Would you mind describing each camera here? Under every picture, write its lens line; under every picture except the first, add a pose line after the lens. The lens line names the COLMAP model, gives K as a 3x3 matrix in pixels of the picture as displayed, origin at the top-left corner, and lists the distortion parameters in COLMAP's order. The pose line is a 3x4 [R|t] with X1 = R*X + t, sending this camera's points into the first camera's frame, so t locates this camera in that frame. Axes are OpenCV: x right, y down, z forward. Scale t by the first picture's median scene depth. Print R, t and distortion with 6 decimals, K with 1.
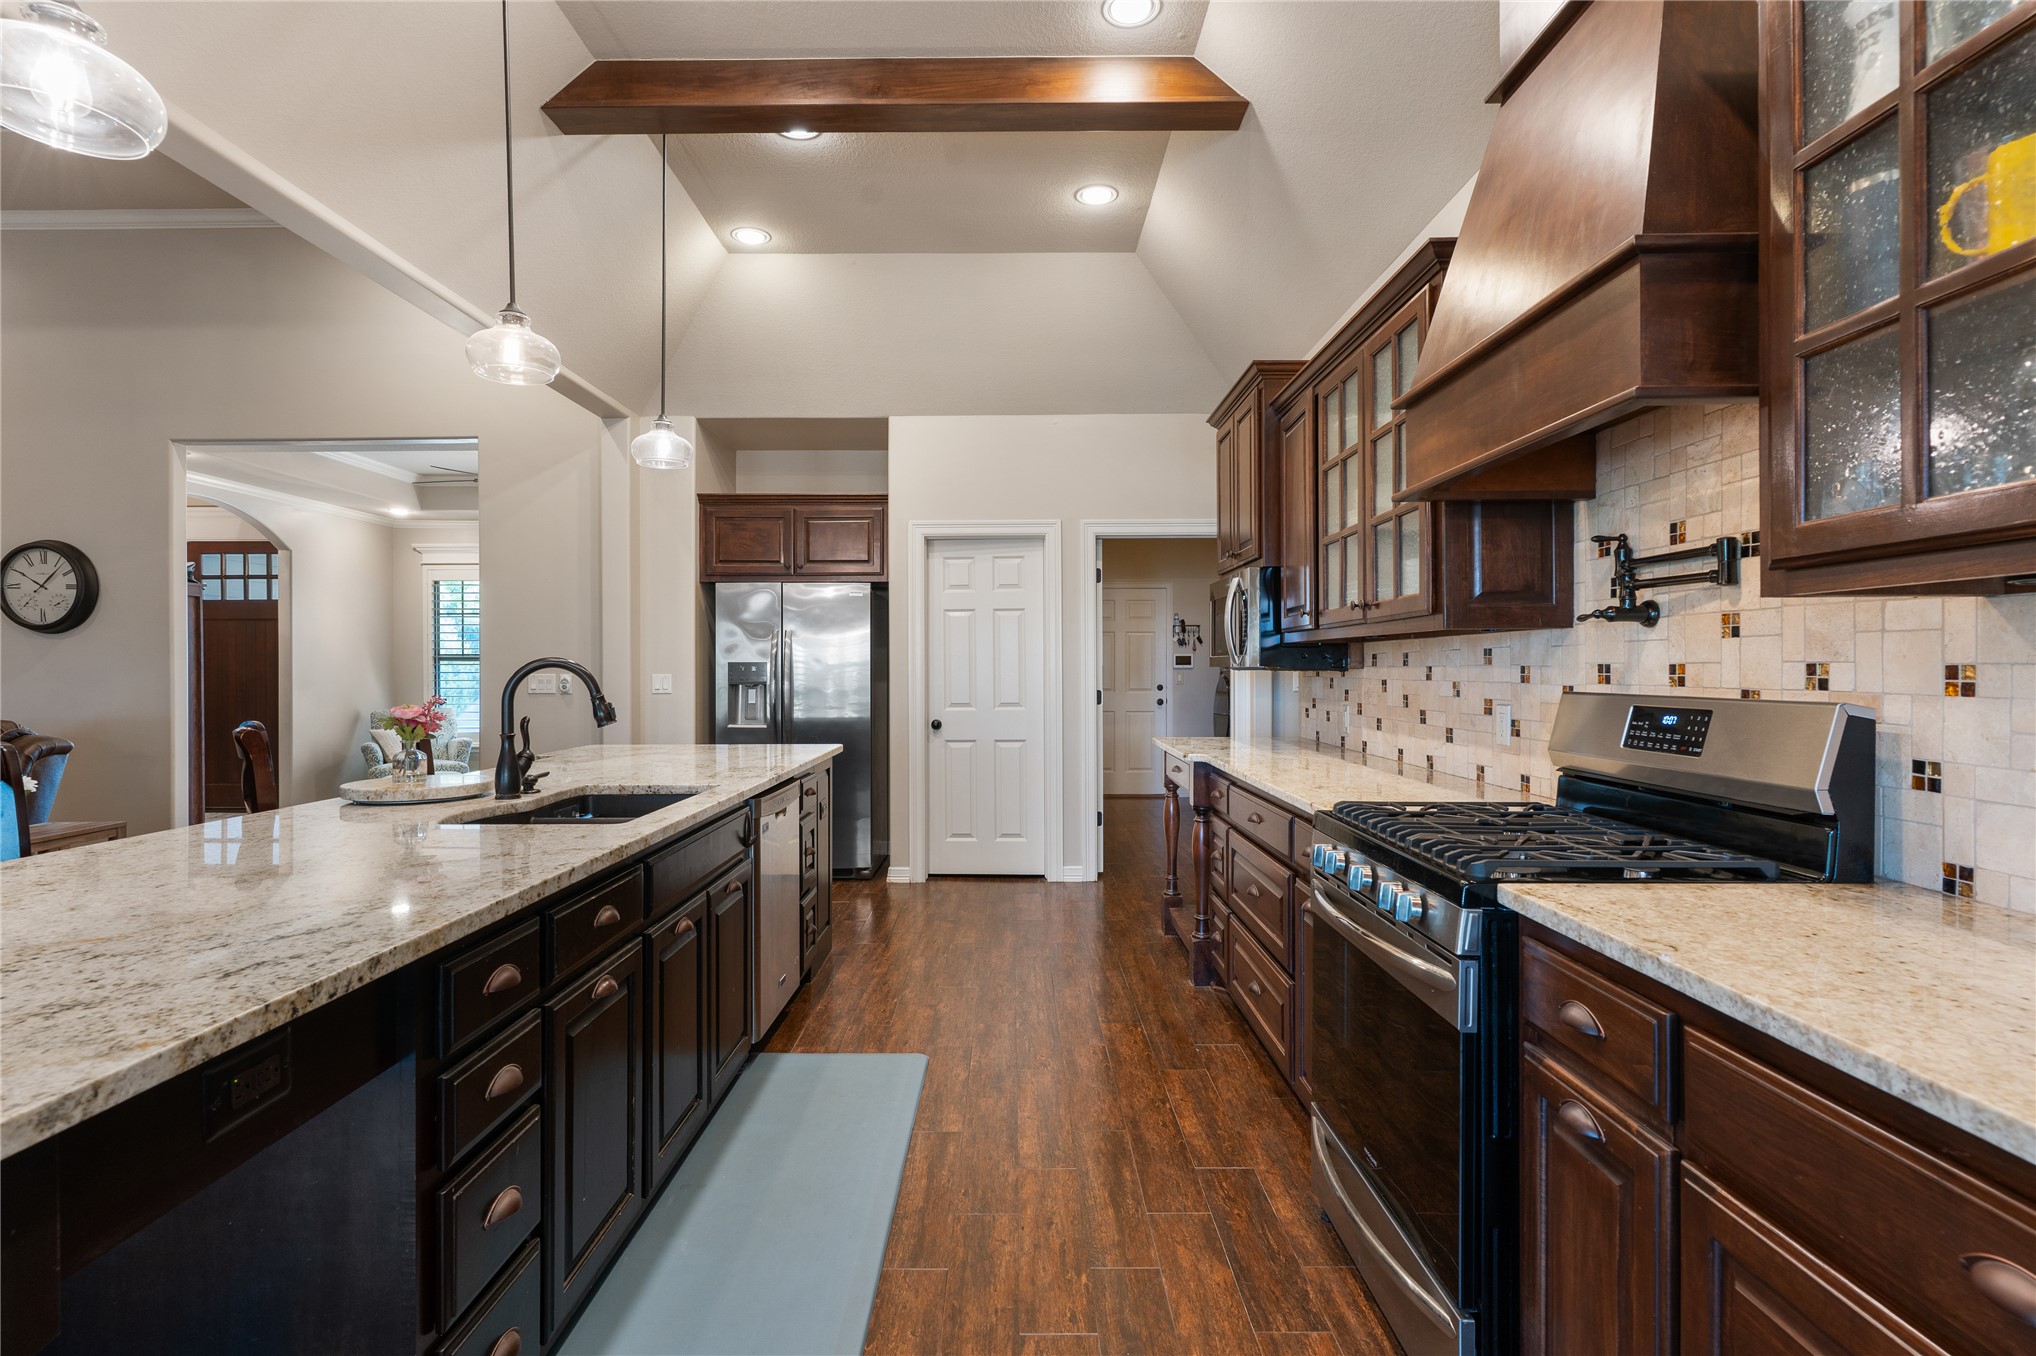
lens RADIAL K [[971.8, 0, 1019.8], [0, 971.8, 670.3], [0, 0, 1]] dist [0.002904, -0.001115]
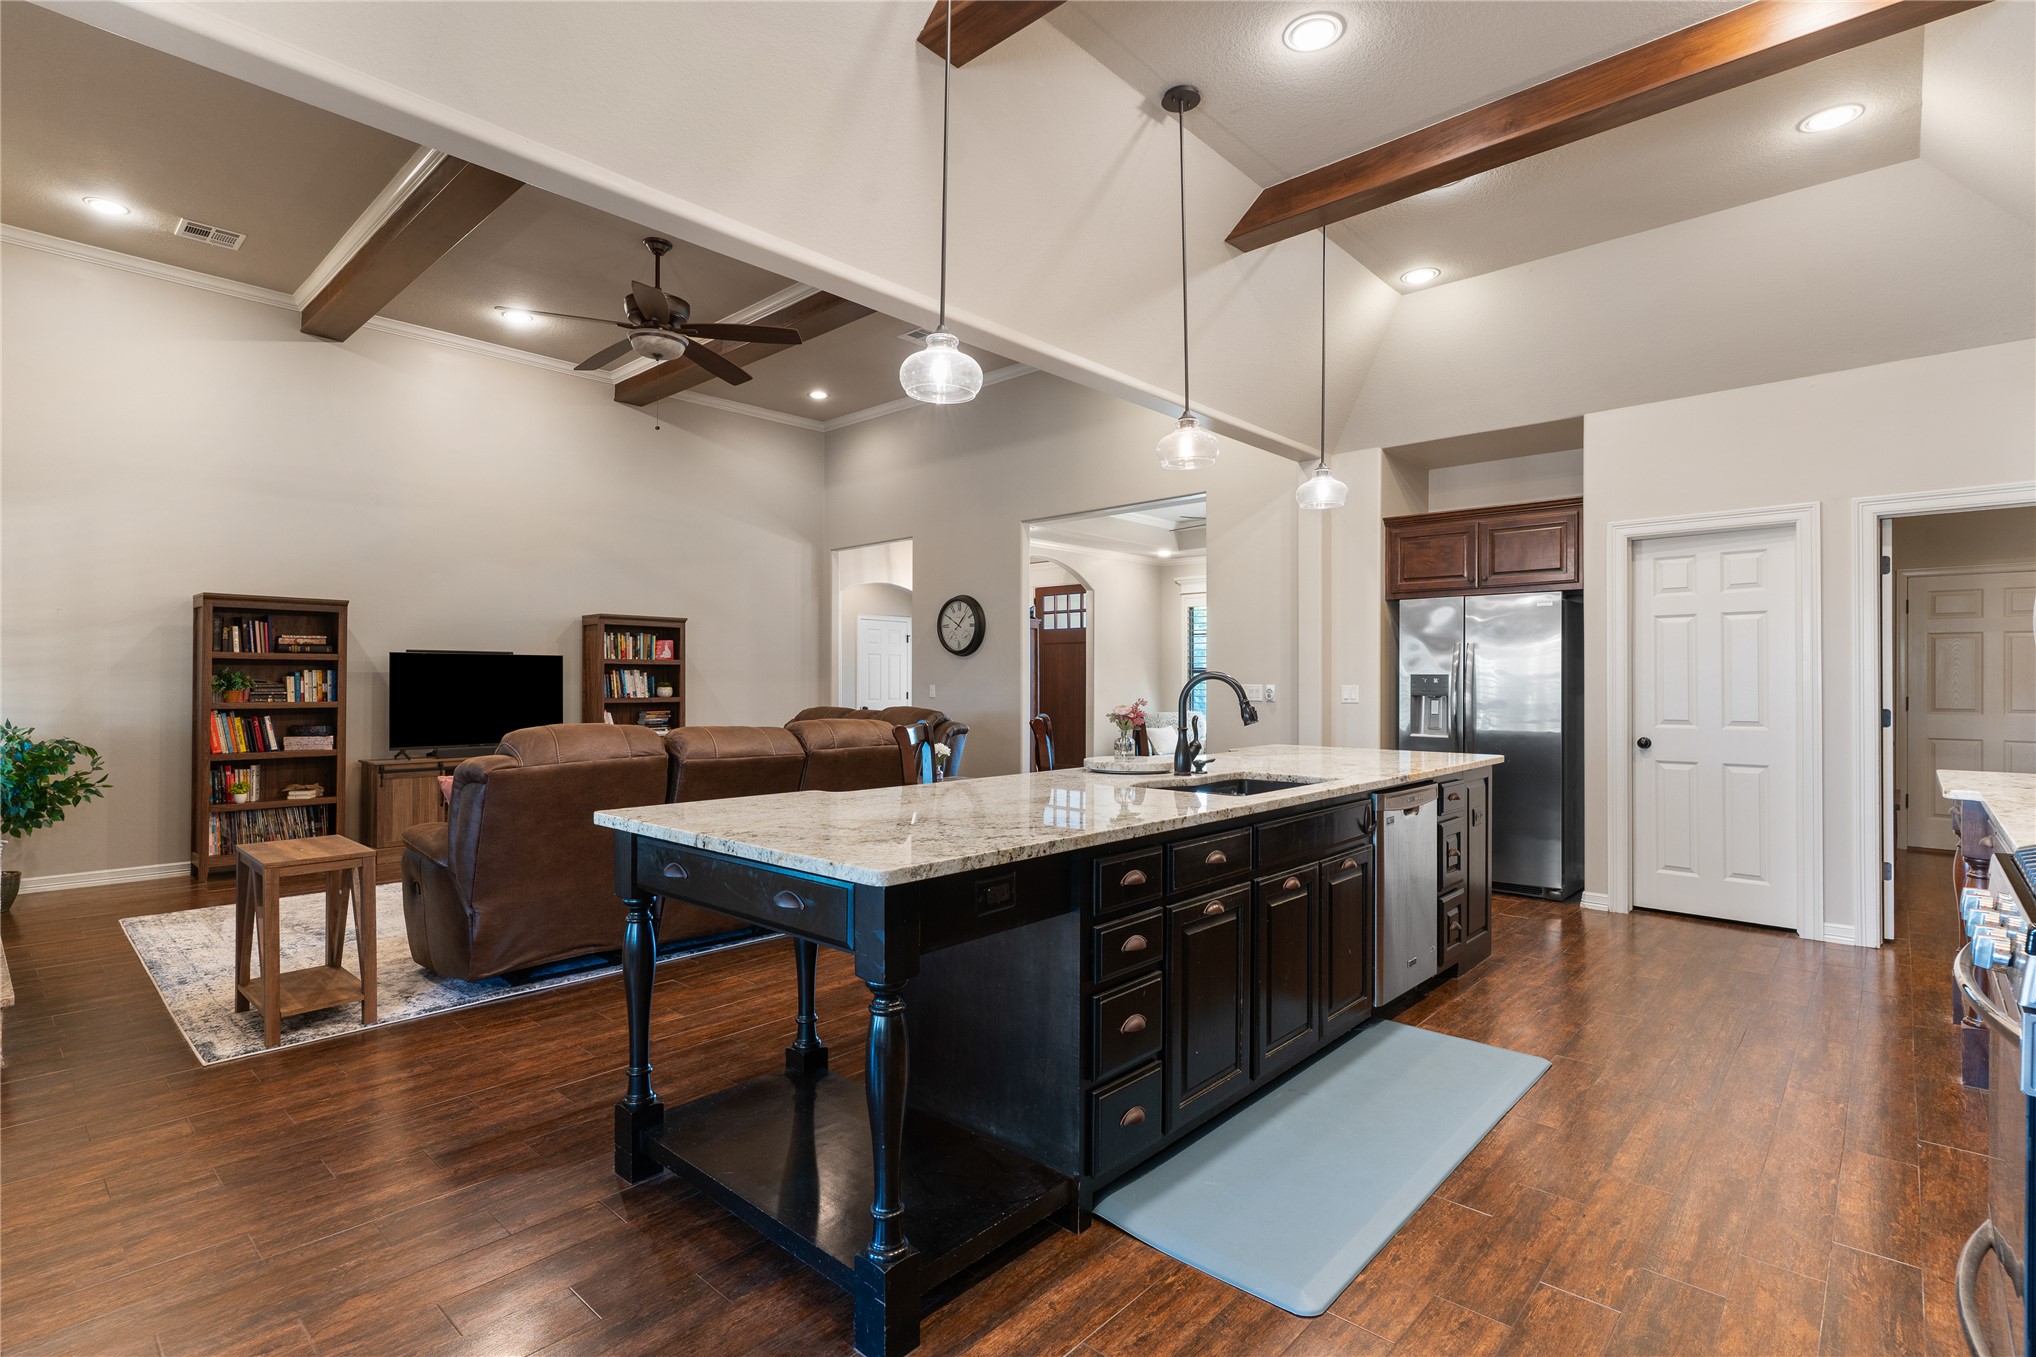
lens RADIAL K [[971.8, 0, 1018.2], [0, 971.8, 675.6], [0, 0, 1]] dist [0.002904, -0.001115]
pose [[0.740266, 0.000241, -0.672314, 0.144635], [-0.004681, 0.999978, -0.004796, -0.000115], [0.672298, 0.006697, 0.740251, -0.107480]]
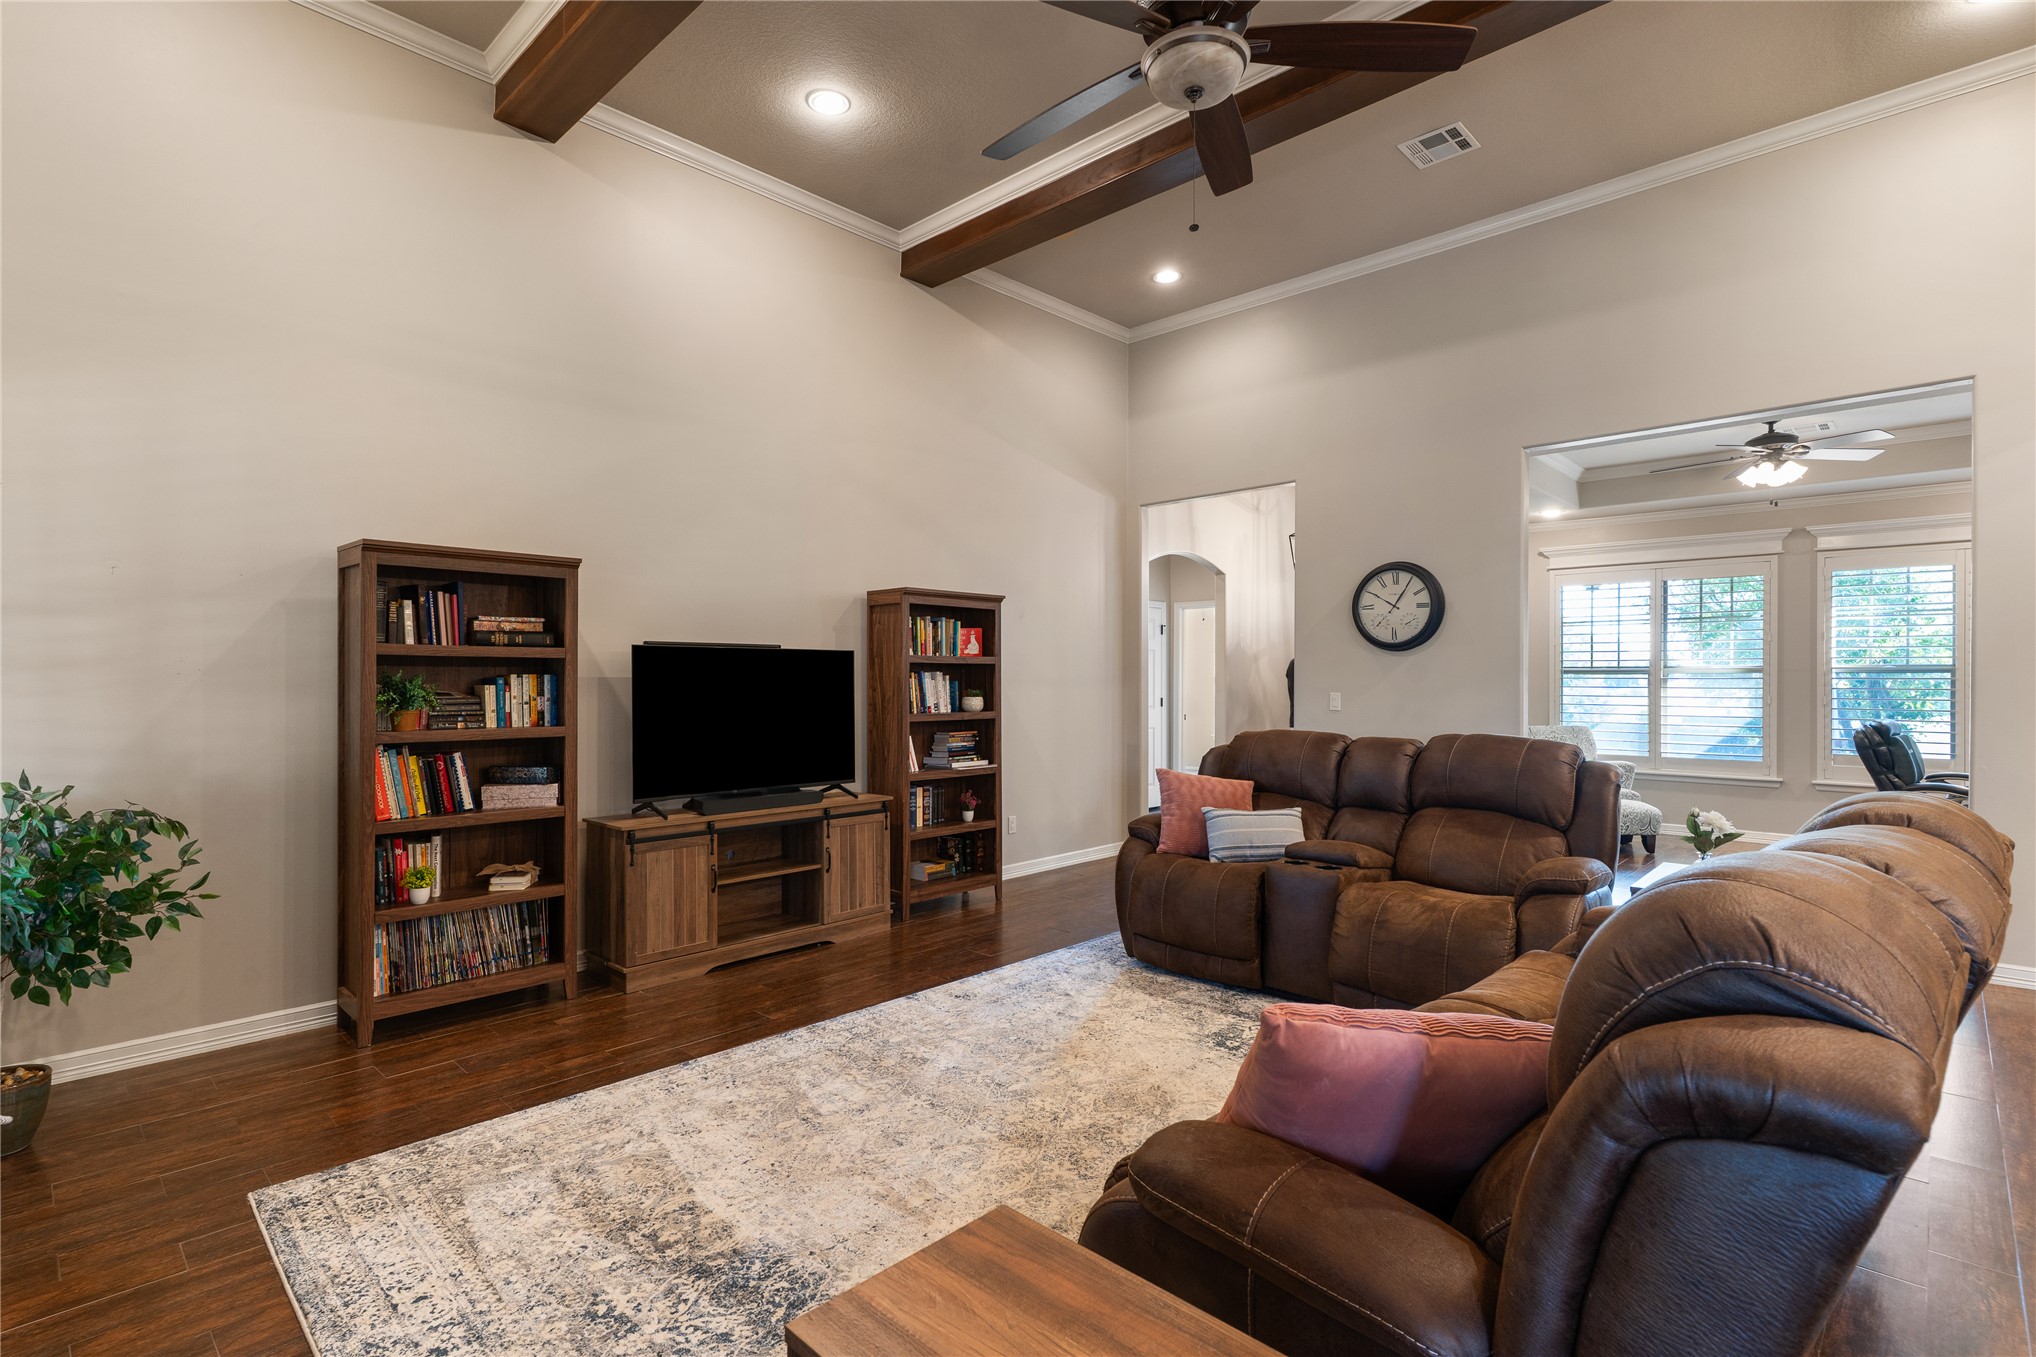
lens RADIAL K [[971.8, 0, 1011.1], [0, 971.8, 683.6], [0, 0, 1]] dist [0.002904, -0.001115]
pose [[0.724610, 0.007873, -0.689114, -0.884035], [-0.004135, 0.999966, 0.007076, -0.012698], [0.689146, -0.002278, 0.724619, -0.063765]]
